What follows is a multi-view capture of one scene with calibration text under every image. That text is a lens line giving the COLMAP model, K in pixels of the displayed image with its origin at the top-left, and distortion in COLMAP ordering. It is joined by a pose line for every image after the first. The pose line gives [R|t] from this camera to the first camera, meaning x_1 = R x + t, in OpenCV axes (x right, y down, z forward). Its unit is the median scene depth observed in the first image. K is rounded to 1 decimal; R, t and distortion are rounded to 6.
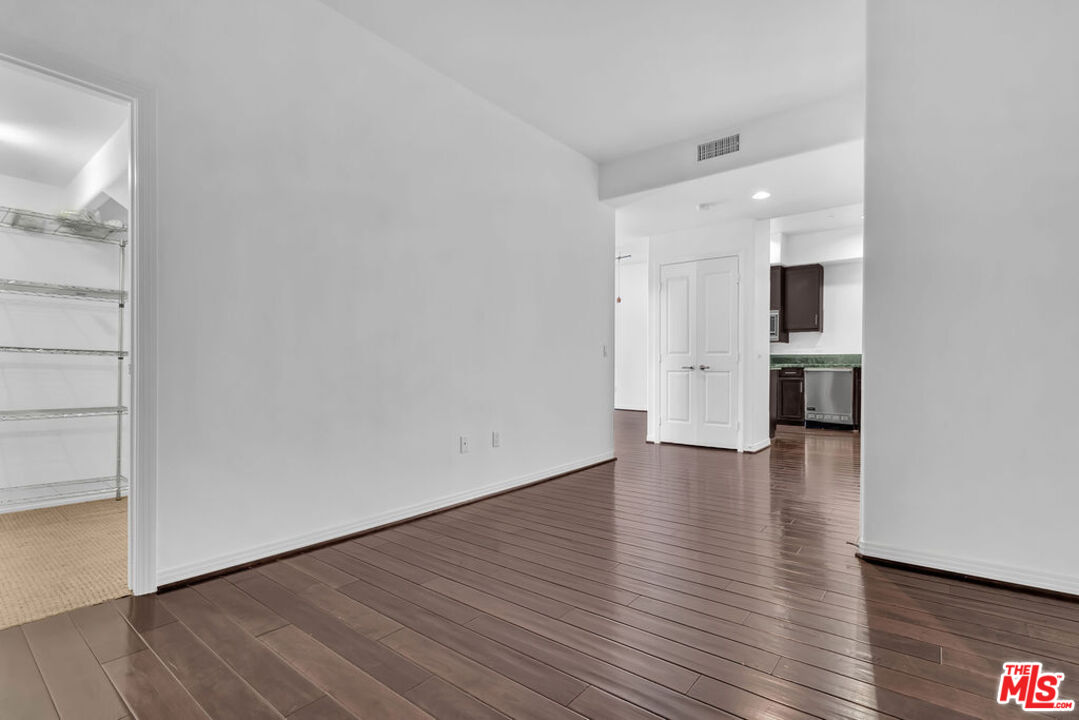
lens RADIAL K [[509.2, 0, 539.5], [0, 509.2, 360.0], [0, 0, 1]] dist [0.000556, 0.000051]
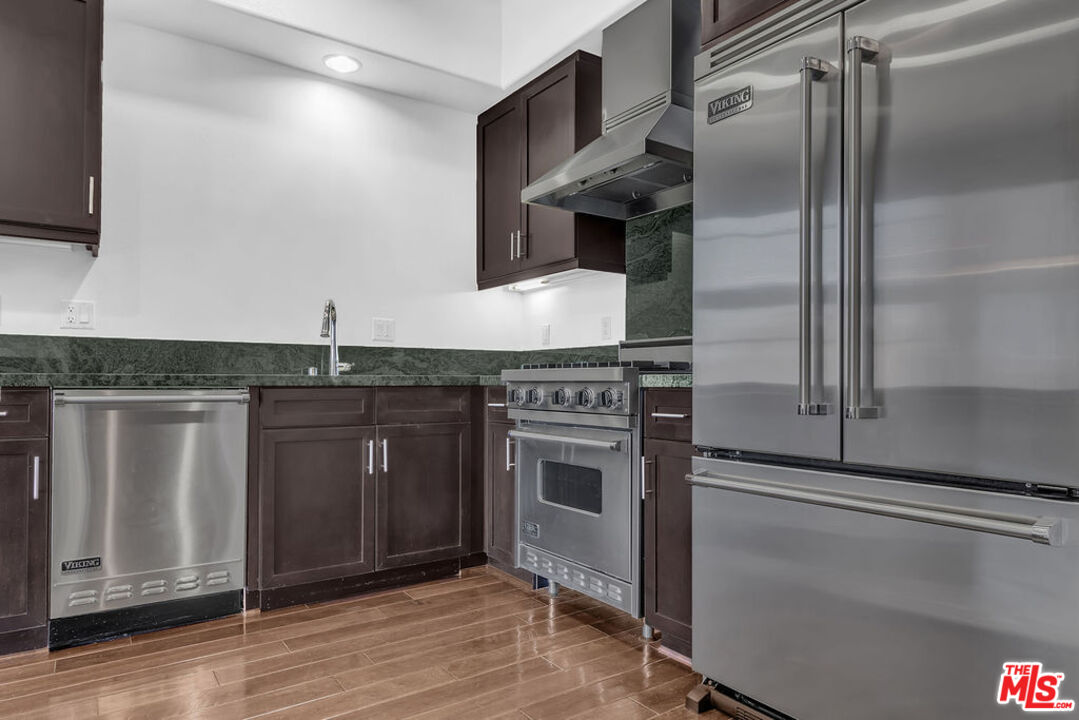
lens RADIAL K [[656.0, 0, 559.8], [0, 656.0, 379.1], [0, 0, 1]] dist [0.001686, -0.001079]
pose [[0.266191, 0.000553, 0.963920, 0.296447], [-0.007246, 0.999973, 0.001428, 0.008981], [-0.963893, -0.007364, 0.266187, 0.696068]]
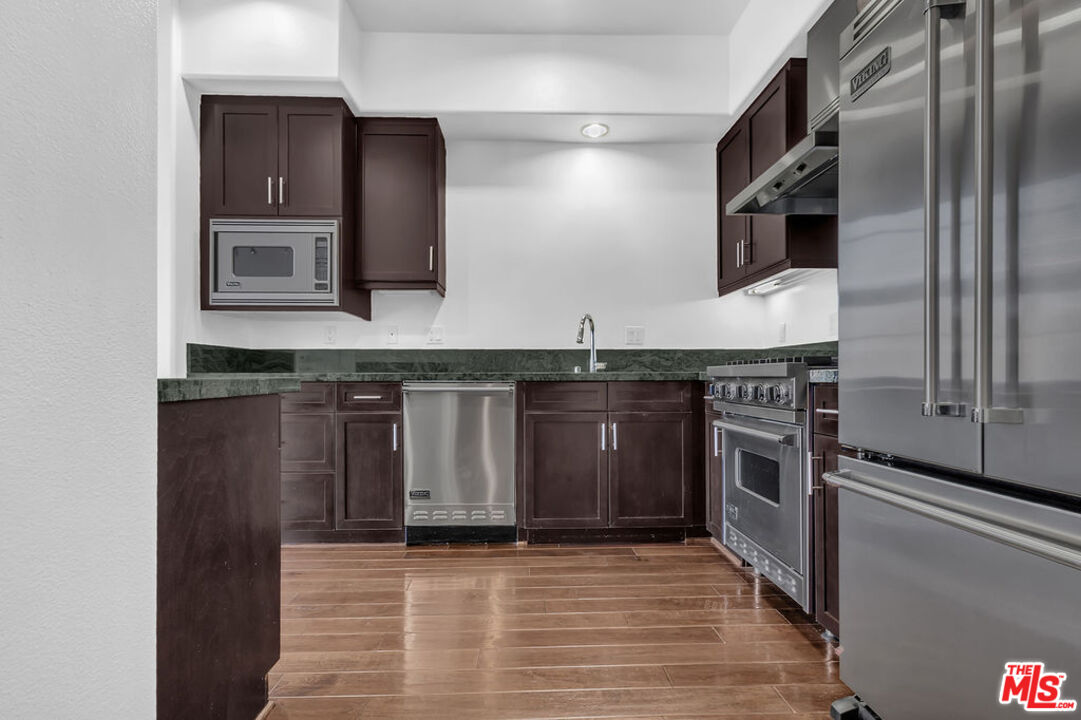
lens RADIAL K [[532.8, 0, 546.0], [0, 532.8, 377.2], [0, 0, 1]] dist [-0.001518, -0.000148]
pose [[0.754369, -0.006022, 0.656423, 0.343374], [0.000427, 0.999962, 0.008684, 0.008263], [-0.656451, -0.006271, 0.754343, 0.638226]]
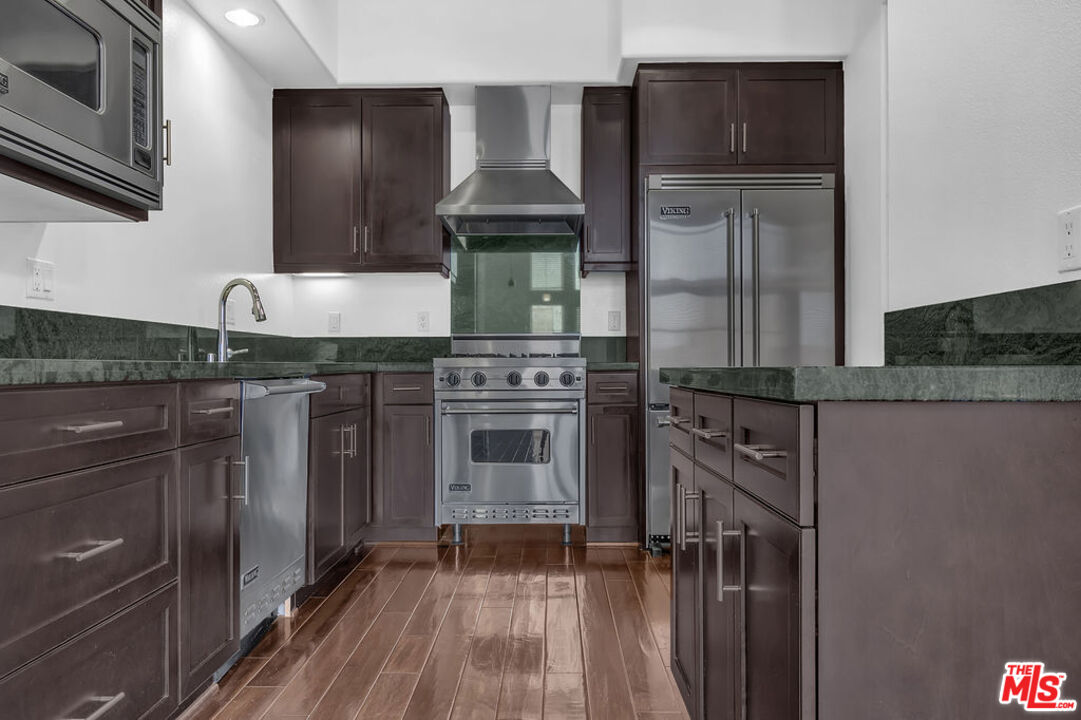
lens RADIAL K [[746.1, 0, 540.5], [0, 746.1, 360.0], [0, 0, 1]] dist [-0.001920, -0.000261]
pose [[-0.618452, 0.003831, 0.785813, 0.216862], [-0.005212, 0.999946, -0.008978, 0.009725], [-0.785805, -0.009648, -0.618399, 1.071105]]
